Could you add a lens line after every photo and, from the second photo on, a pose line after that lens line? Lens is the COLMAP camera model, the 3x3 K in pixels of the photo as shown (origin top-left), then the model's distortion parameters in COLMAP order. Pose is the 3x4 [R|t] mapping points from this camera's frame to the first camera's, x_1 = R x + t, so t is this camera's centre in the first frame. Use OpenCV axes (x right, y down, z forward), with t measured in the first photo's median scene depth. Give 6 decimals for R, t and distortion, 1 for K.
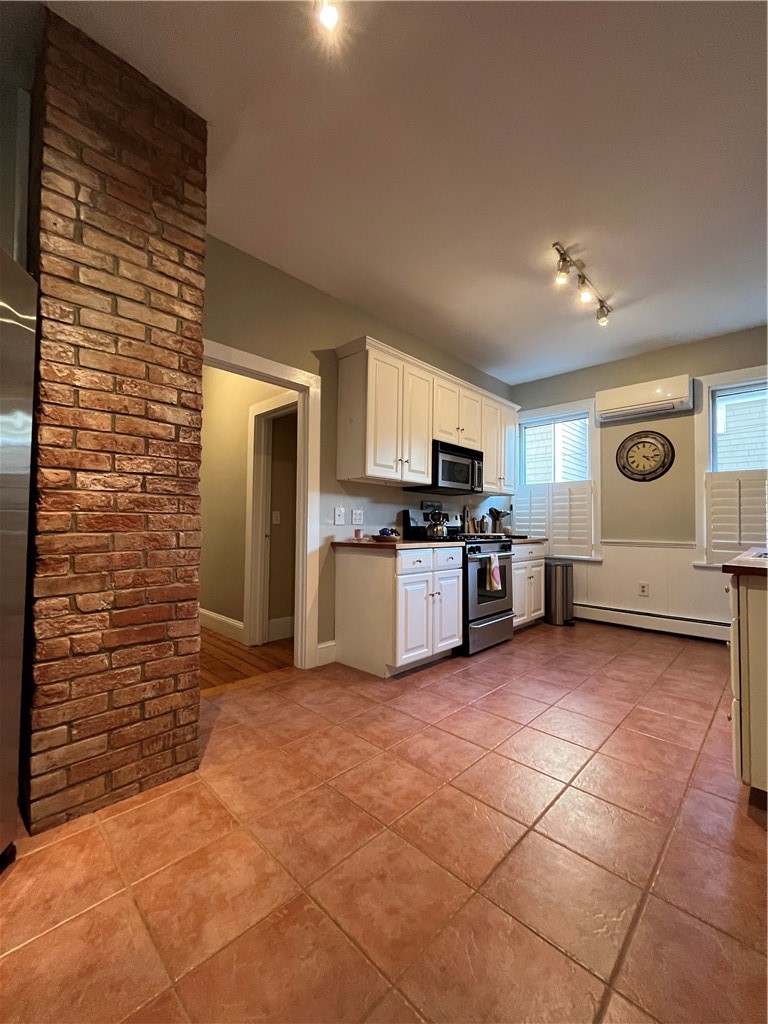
lens RADIAL K [[413.2, 0, 385.2], [0, 413.2, 512.8], [0, 0, 1]] dist [-0.002434, 0.000755]
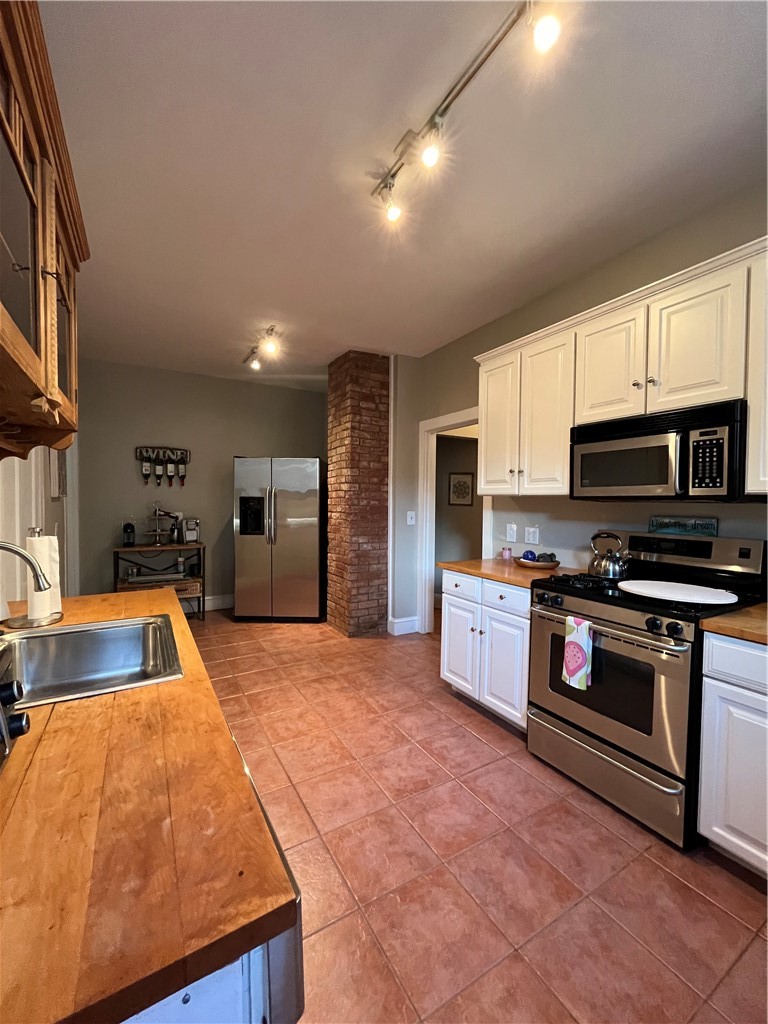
lens RADIAL K [[413.2, 0, 384.1], [0, 413.2, 513.7], [0, 0, 1]] dist [-0.002434, 0.000755]
pose [[-0.262082, 0.013617, -0.964950, 1.039918], [0.013083, 0.999859, 0.010556, -0.059618], [0.964957, -0.009858, -0.262223, 1.090536]]
